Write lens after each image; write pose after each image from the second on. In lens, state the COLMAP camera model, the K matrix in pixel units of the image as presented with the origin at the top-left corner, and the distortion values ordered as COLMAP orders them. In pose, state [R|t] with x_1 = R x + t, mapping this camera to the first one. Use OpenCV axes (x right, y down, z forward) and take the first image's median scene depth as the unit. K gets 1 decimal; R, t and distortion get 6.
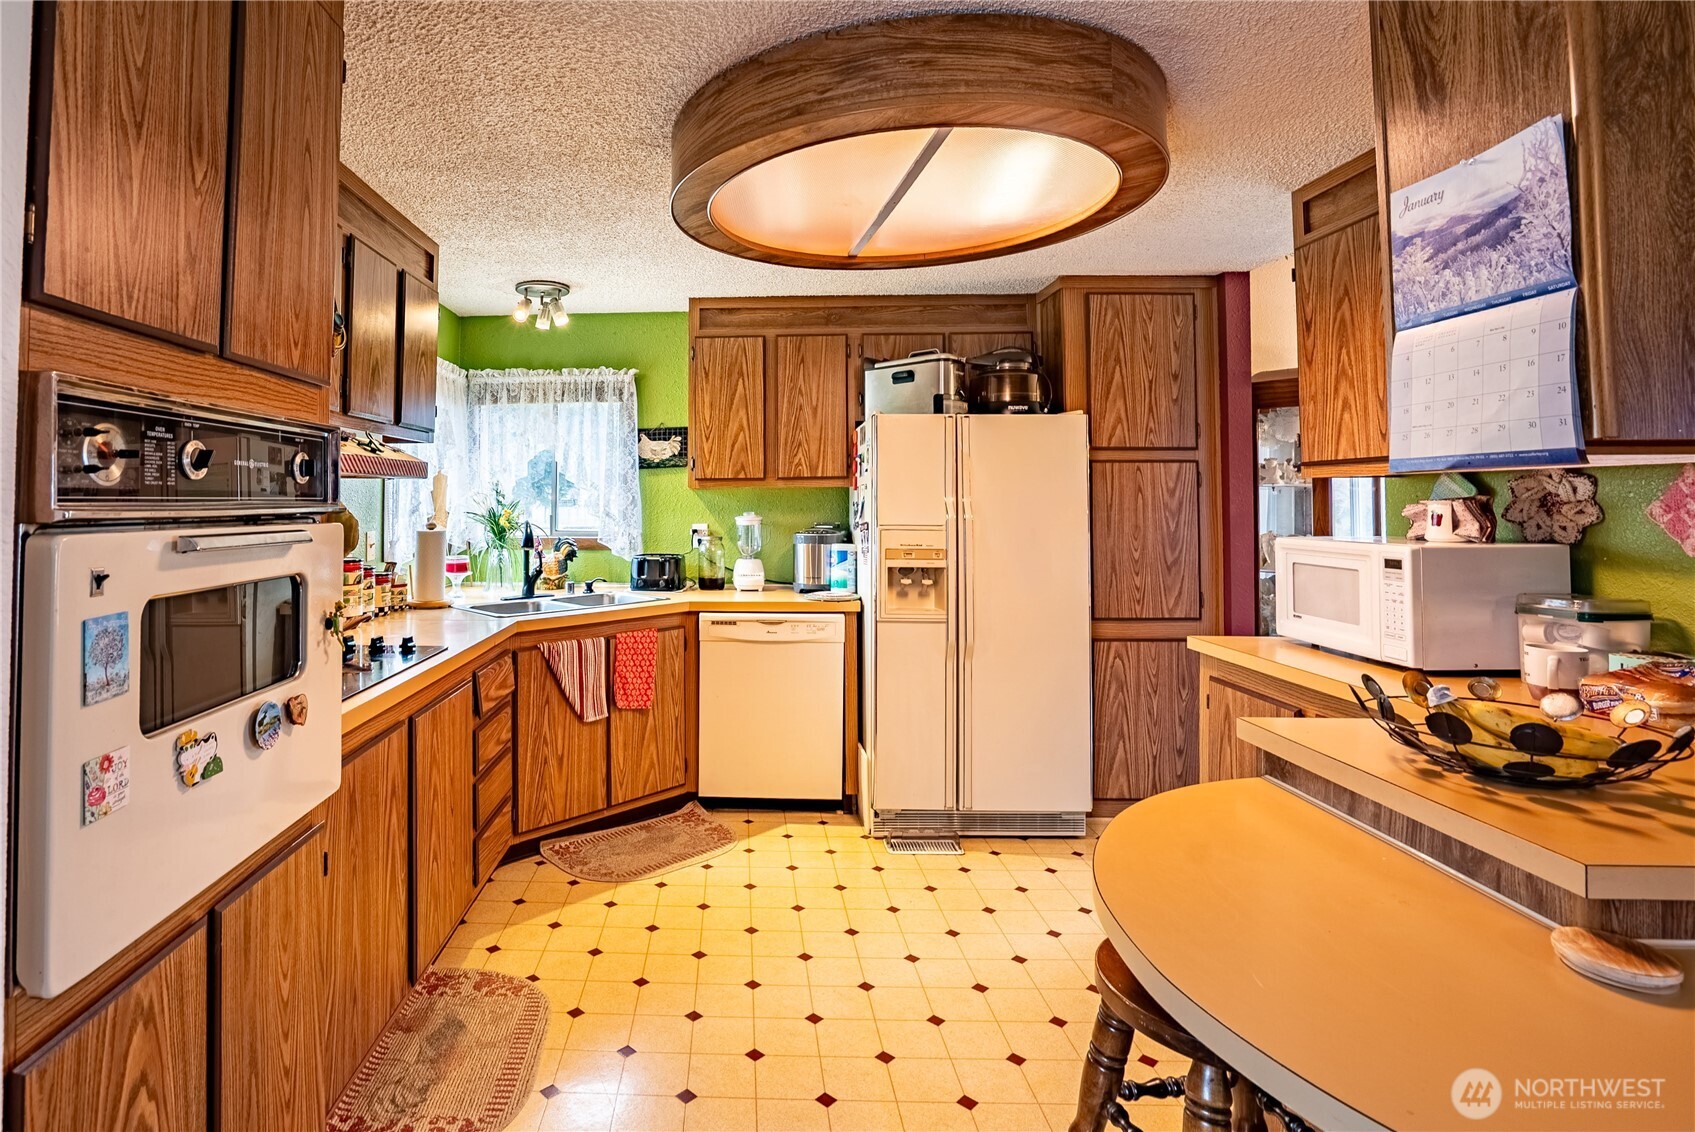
lens RADIAL K [[841.3, 0, 699.5], [0, 841.3, 472.3], [0, 0, 1]] dist [-0.055068, 0.017465]
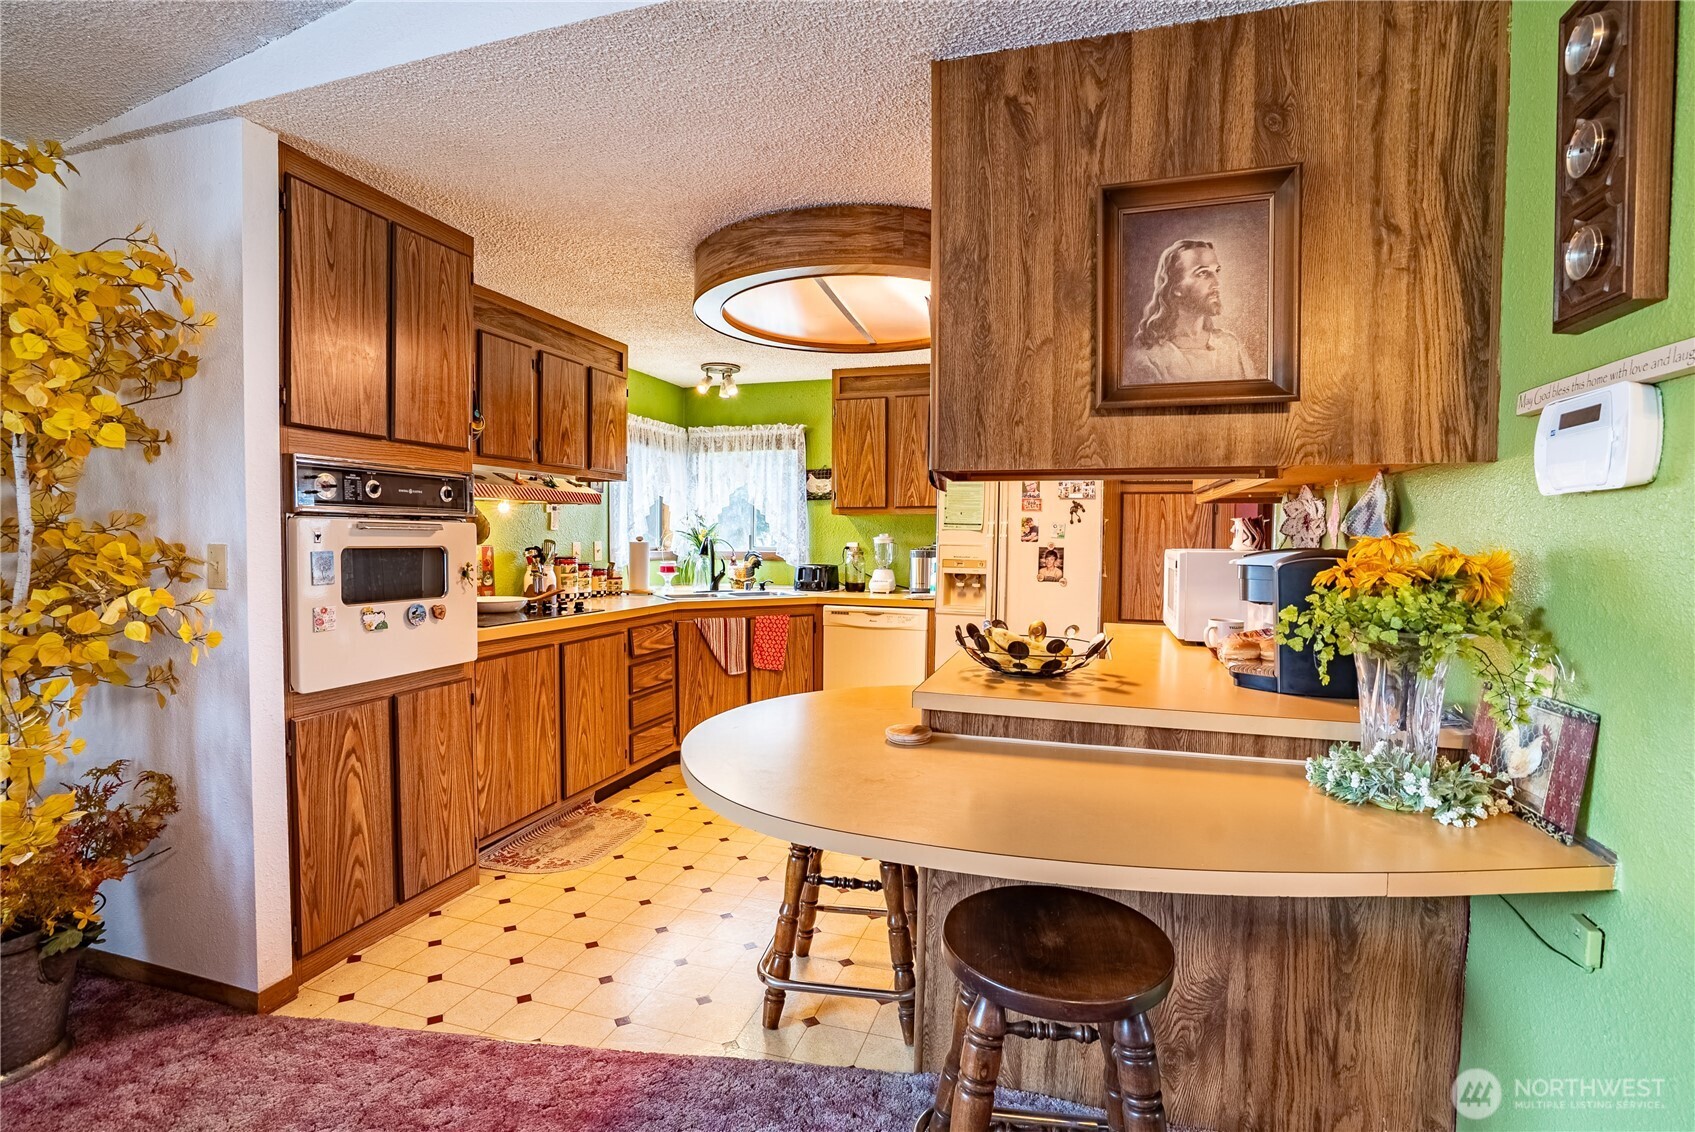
lens RADIAL K [[783.4, 0, 850.5], [0, 783.4, 571.6], [0, 0, 1]] dist [-0.059439, 0.022792]
pose [[0.968687, 0.021482, -0.247355, 0.404493], [-0.002095, 0.996922, 0.078372, 0.014958], [0.248277, -0.075399, 0.965750, -0.243999]]
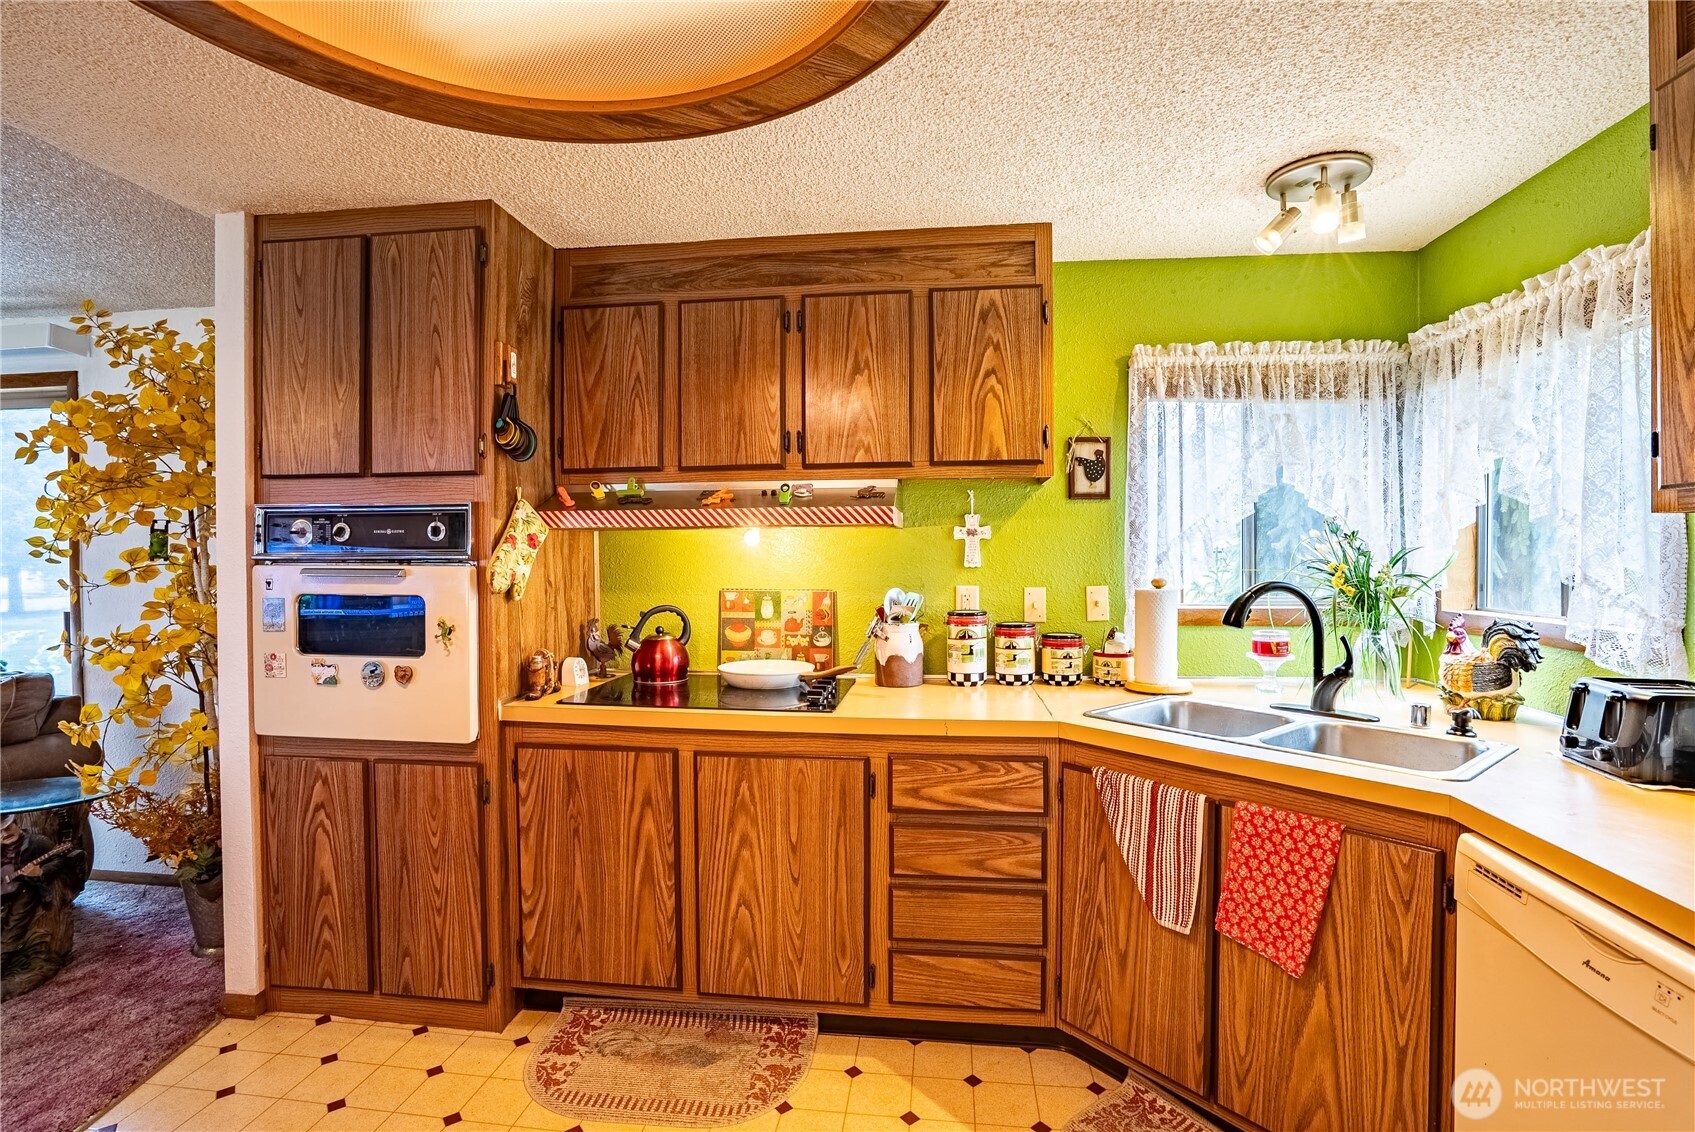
lens RADIAL K [[783.4, 0, 850.5], [0, 783.4, 571.6], [0, 0, 1]] dist [-0.059439, 0.022792]
pose [[-0.075402, 0.019631, -0.996960, 0.423762], [0.036693, 0.999184, 0.016899, 0.034553], [0.996478, -0.035307, -0.076060, 0.850112]]
